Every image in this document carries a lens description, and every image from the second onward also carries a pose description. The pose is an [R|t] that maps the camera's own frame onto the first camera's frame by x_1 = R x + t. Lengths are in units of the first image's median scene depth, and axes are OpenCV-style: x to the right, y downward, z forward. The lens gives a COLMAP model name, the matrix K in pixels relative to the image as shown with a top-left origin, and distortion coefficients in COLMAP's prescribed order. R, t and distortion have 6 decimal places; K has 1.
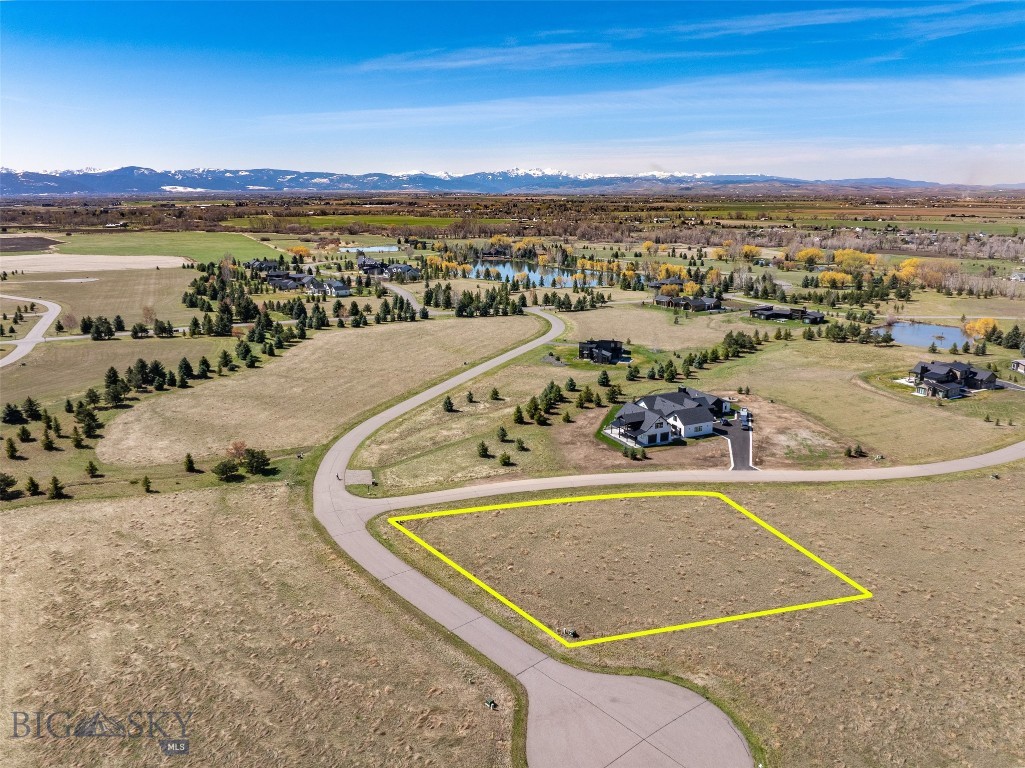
lens RADIAL K [[745.4, 0, 512.5], [0, 745.4, 384.0], [0, 0, 1]] dist [-0.031328, -0.002539]
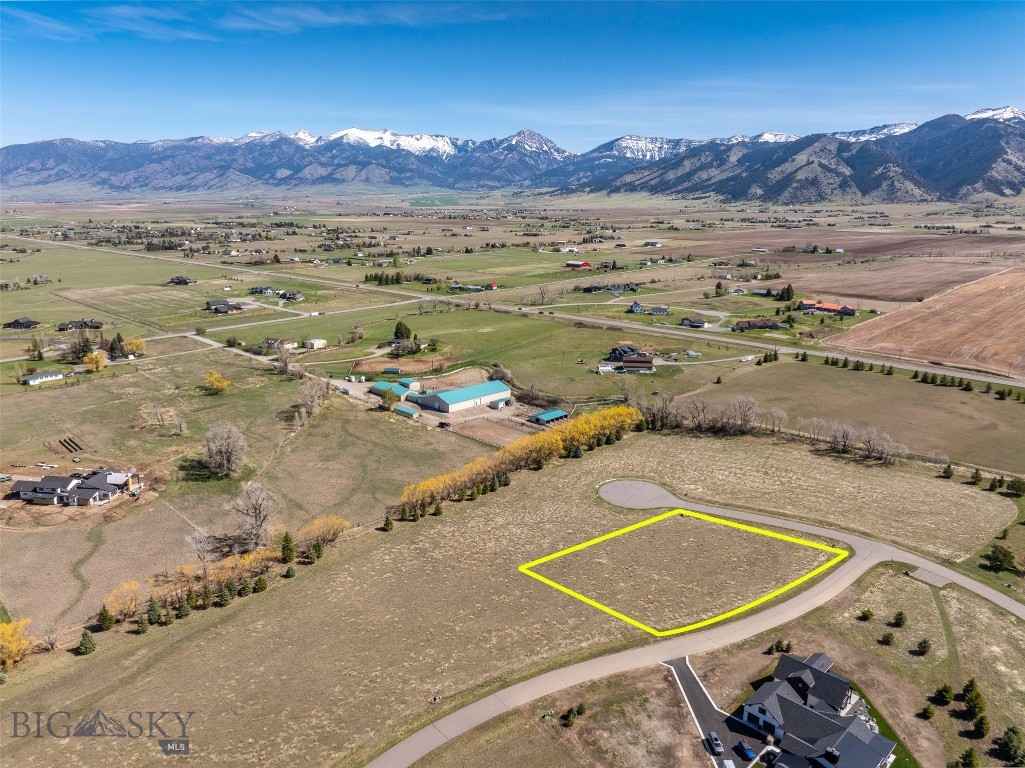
lens RADIAL K [[726.9, 0, 515.5], [0, 726.9, 380.8], [0, 0, 1]] dist [-0.034129, 0.001348]
pose [[-0.938669, 0.084630, -0.334272, 0.736312], [-0.084752, 0.883050, 0.461562, -0.593243], [0.334241, 0.461584, -0.821719, 1.415716]]
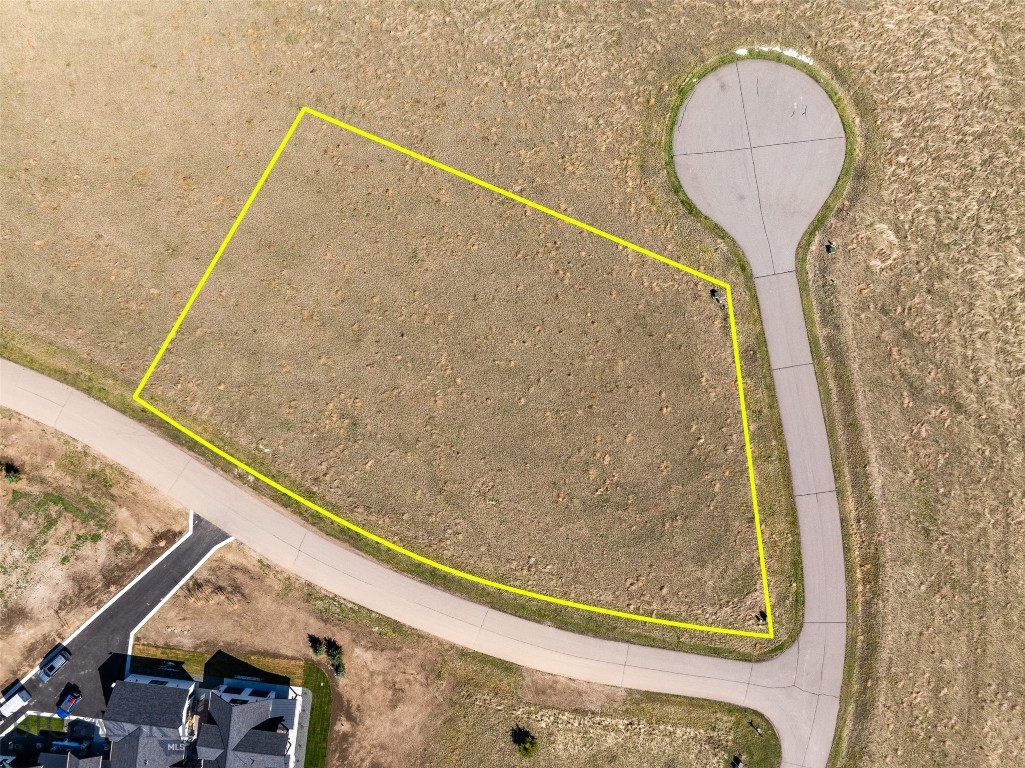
lens RADIAL K [[723.4, 0, 515.9], [0, 723.4, 380.3], [0, 0, 1]] dist [-0.043143, 0.011985]
pose [[-0.852942, -0.521634, -0.019680, 0.155302], [0.095843, -0.193553, 0.976397, -0.385638], [-0.513131, 0.830924, 0.215085, 0.579586]]
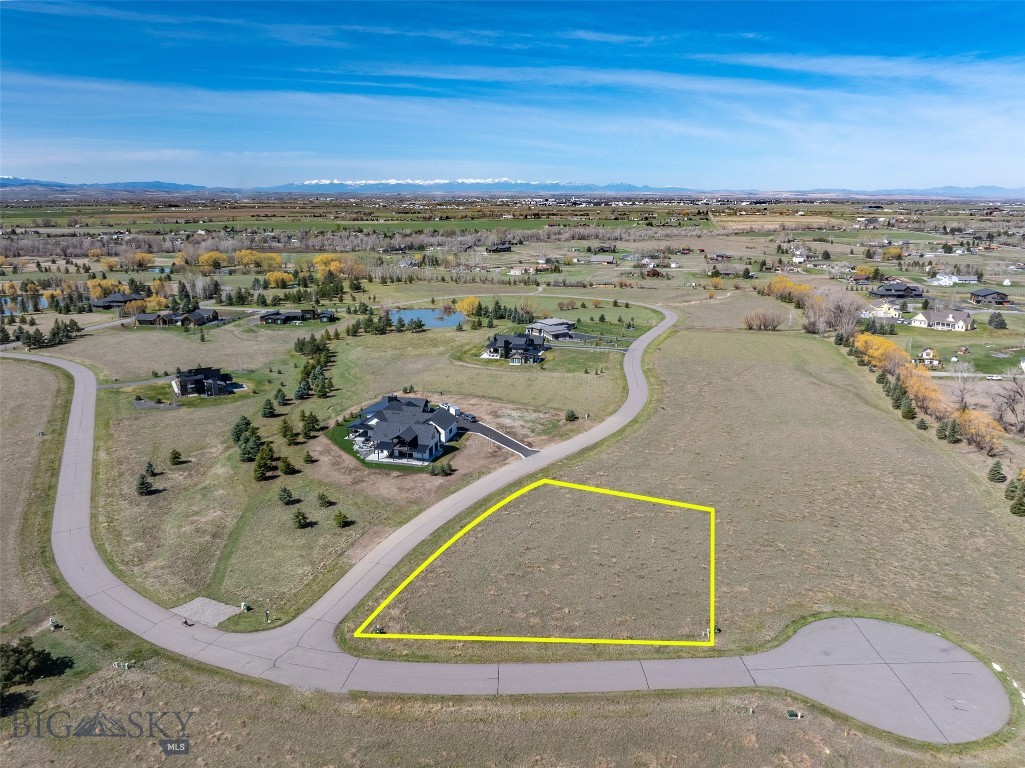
lens RADIAL K [[740.2, 0, 516.4], [0, 740.2, 383.9], [0, 0, 1]] dist [-0.033880, -0.002341]
pose [[0.618928, -0.187849, 0.762654, -0.439240], [0.190224, 0.977923, 0.086495, -0.069933], [-0.762065, 0.091541, 0.640997, 0.304091]]
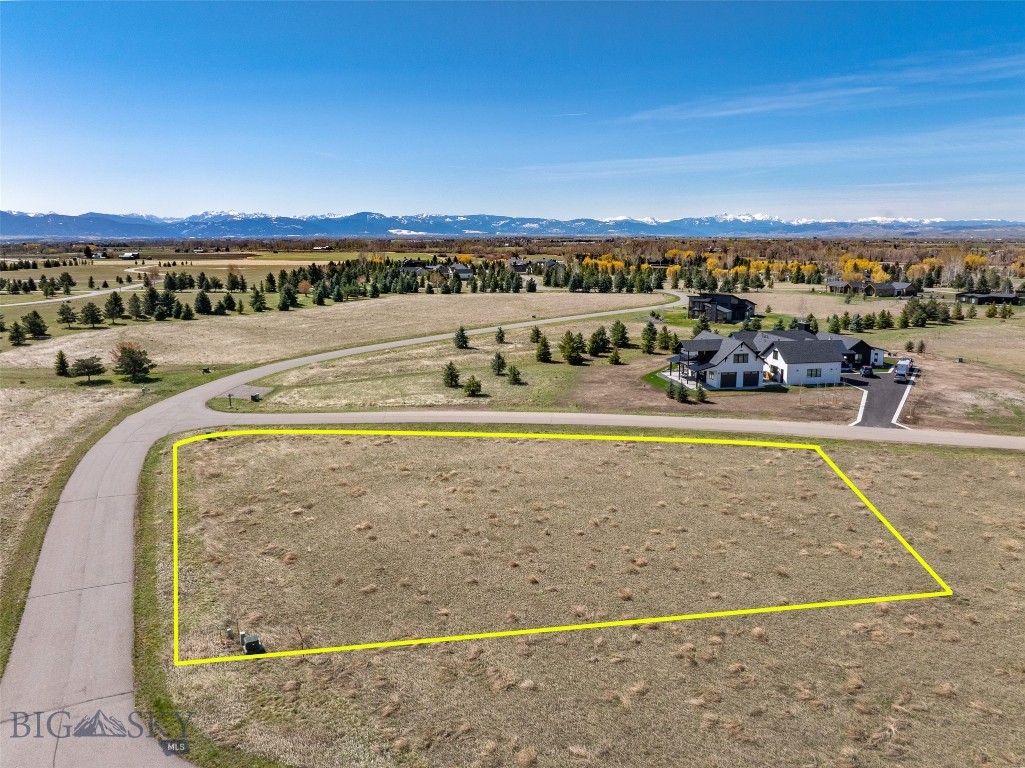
lens RADIAL K [[740.2, 0, 516.4], [0, 740.2, 383.9], [0, 0, 1]] dist [-0.033880, -0.002341]
pose [[0.965095, 0.053680, -0.256339, 0.173507], [-0.068274, 0.996493, -0.048373, 0.116713], [0.252844, 0.064185, 0.965376, 0.368523]]
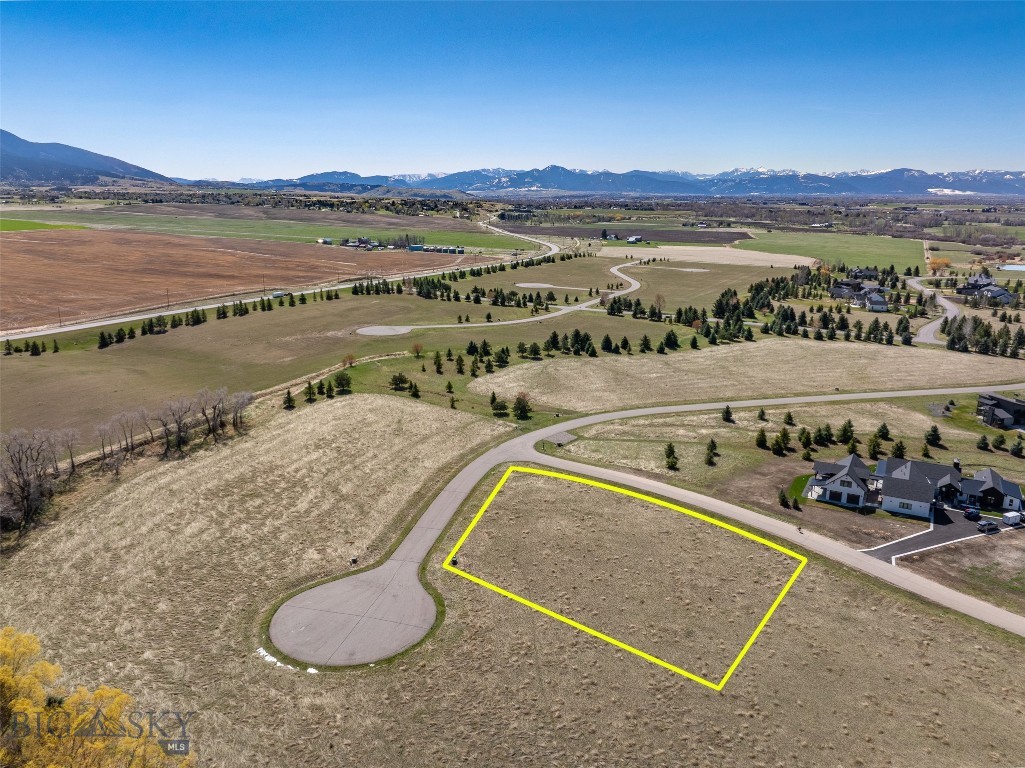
lens RADIAL K [[733.7, 0, 516.5], [0, 733.7, 378.5], [0, 0, 1]] dist [-0.037536, 0.000977]
pose [[0.590992, 0.203428, -0.780606, 0.606048], [-0.206879, 0.973538, 0.097081, -0.067890], [0.779698, 0.104117, 0.617438, 0.149522]]
